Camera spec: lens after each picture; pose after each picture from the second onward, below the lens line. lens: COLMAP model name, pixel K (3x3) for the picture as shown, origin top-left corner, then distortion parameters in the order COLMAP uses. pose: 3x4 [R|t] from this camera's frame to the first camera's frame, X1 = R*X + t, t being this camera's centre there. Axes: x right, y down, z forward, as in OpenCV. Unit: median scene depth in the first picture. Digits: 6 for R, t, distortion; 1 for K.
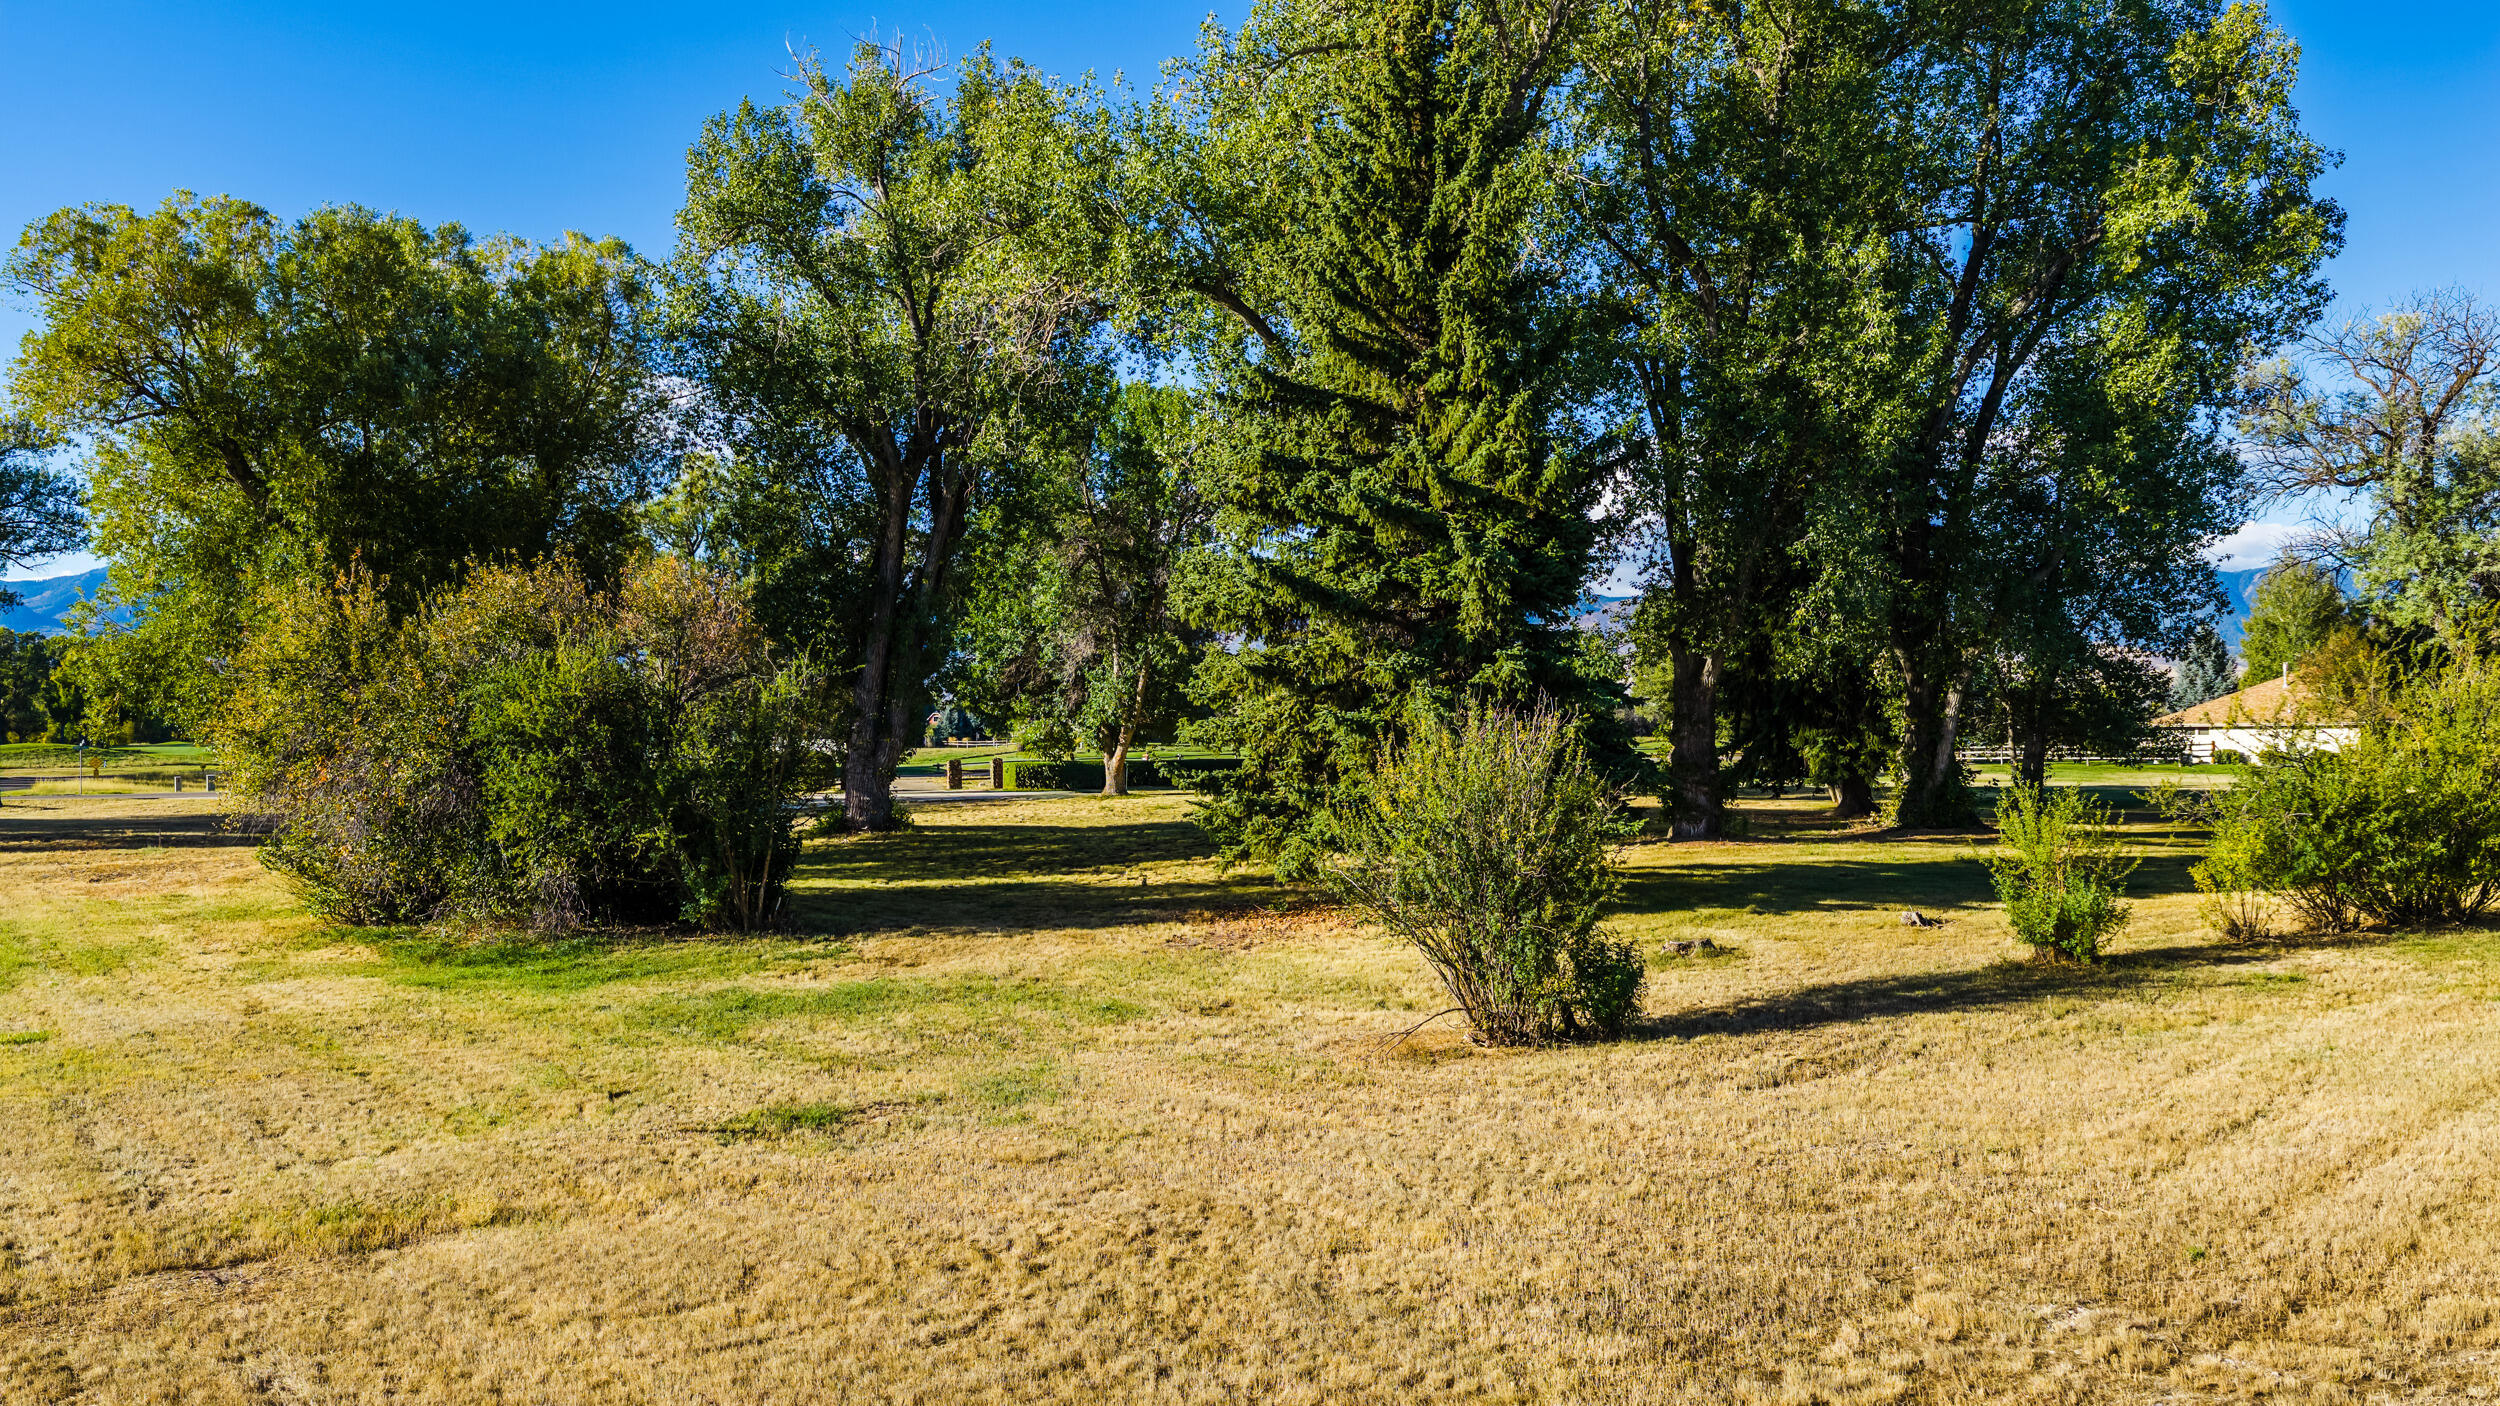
lens RADIAL K [[2064.5, 0, 1253.4], [0, 2064.5, 710.0], [0, 0, 1]] dist [0.011718, -0.001328]
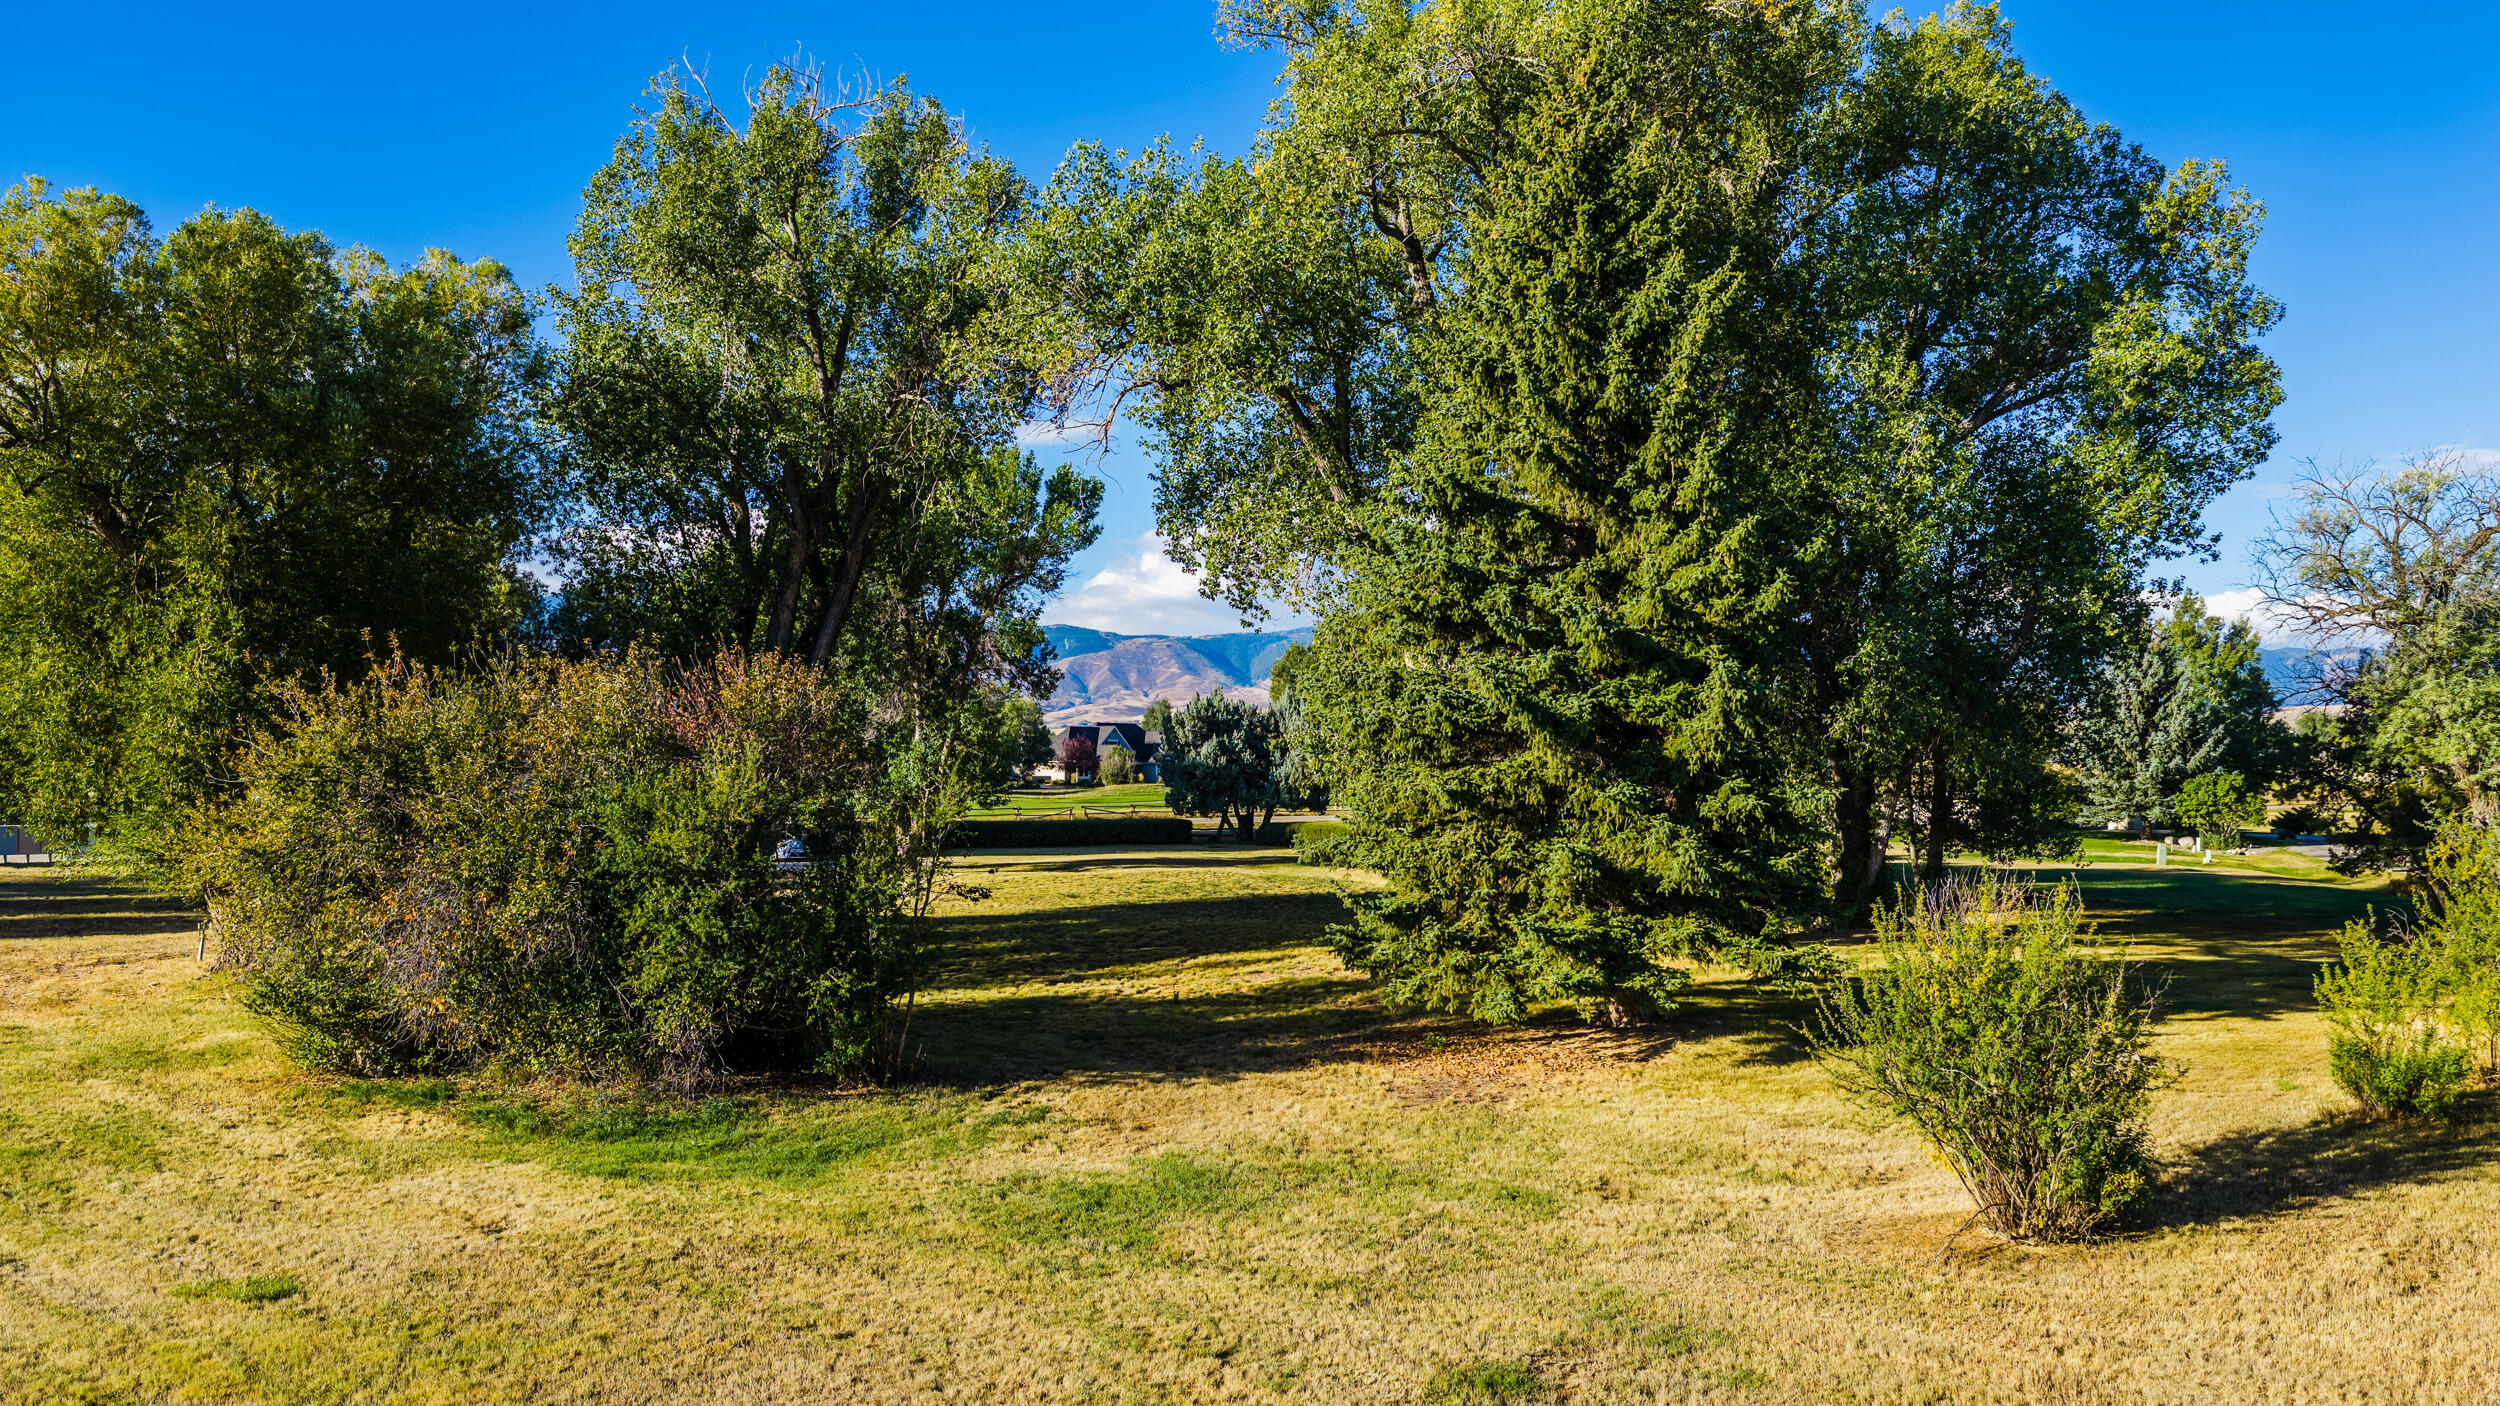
lens RADIAL K [[2064.7, 0, 1242.0], [0, 2064.7, 708.2], [0, 0, 1]] dist [0.012437, 0.000060]
pose [[0.973322, 0.021586, 0.228425, -0.202268], [-0.017502, 0.999649, -0.019890, -0.025410], [-0.228774, 0.015362, 0.973358, 0.068641]]
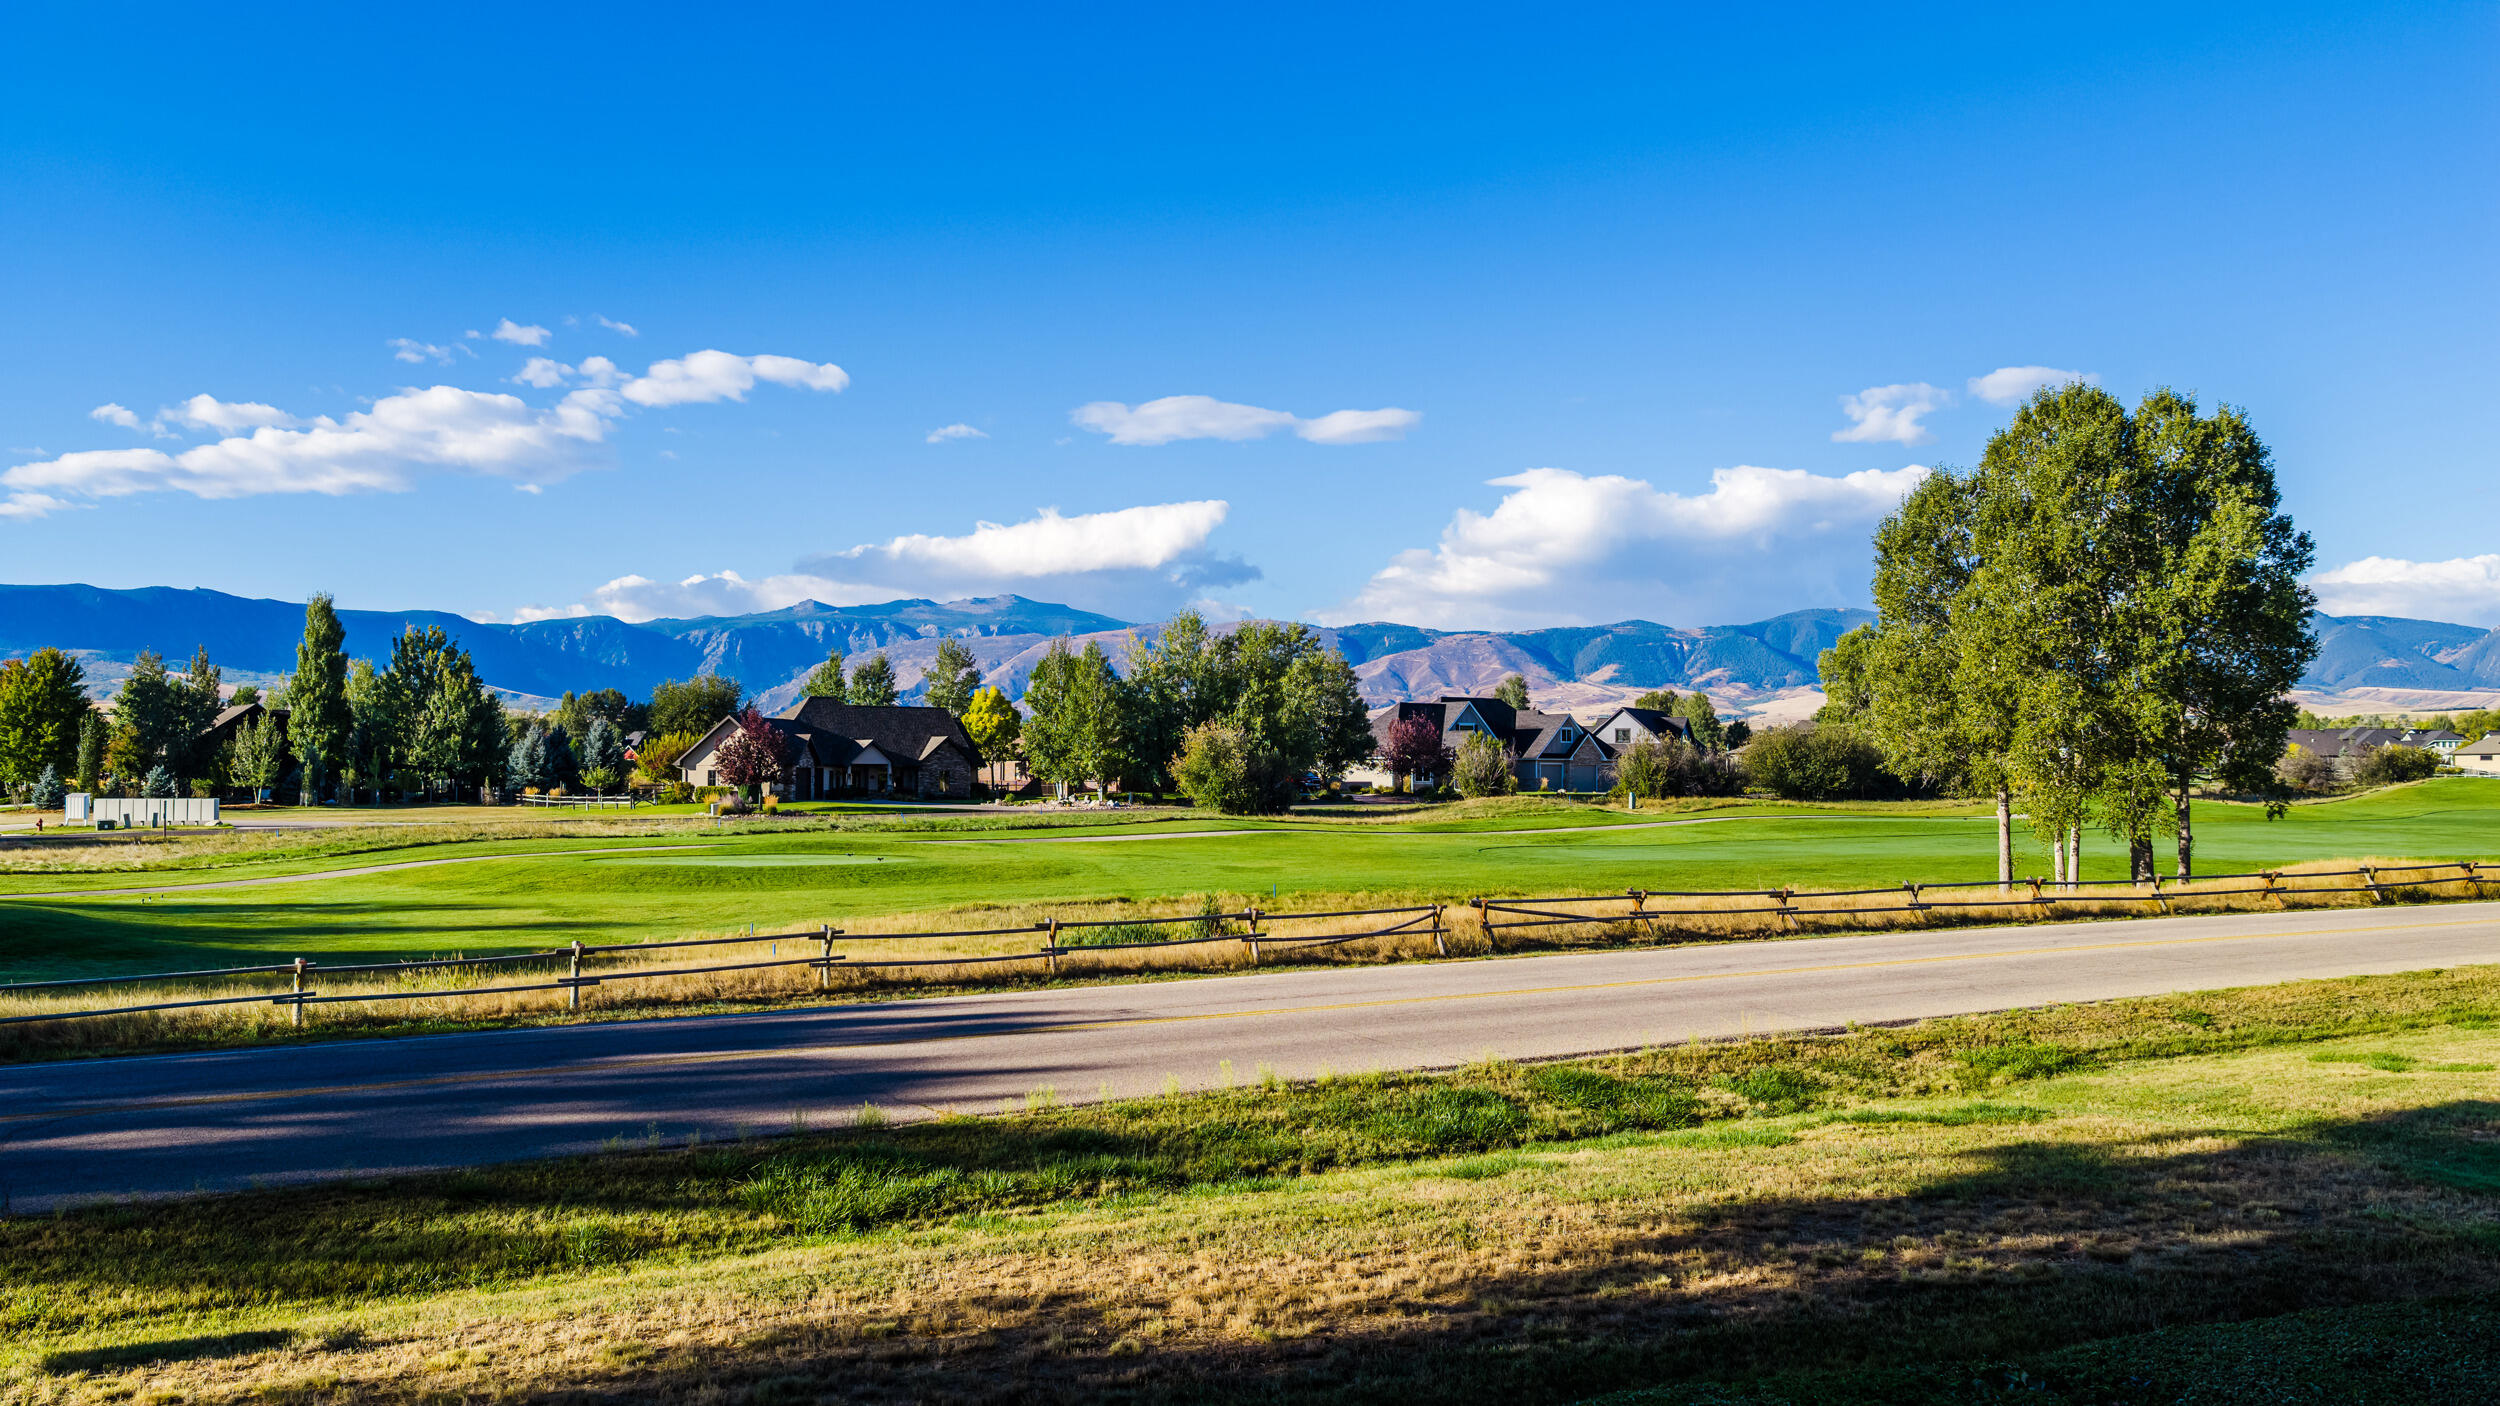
lens RADIAL K [[2009.9, 0, 1243.1], [0, 2009.9, 706.5], [0, 0, 1]] dist [0.030719, -0.000479]
pose [[0.997192, 0.009929, 0.074226, 0.059337], [-0.008582, 0.999793, -0.018449, -0.008470], [-0.074394, 0.017760, 0.997071, 1.926052]]
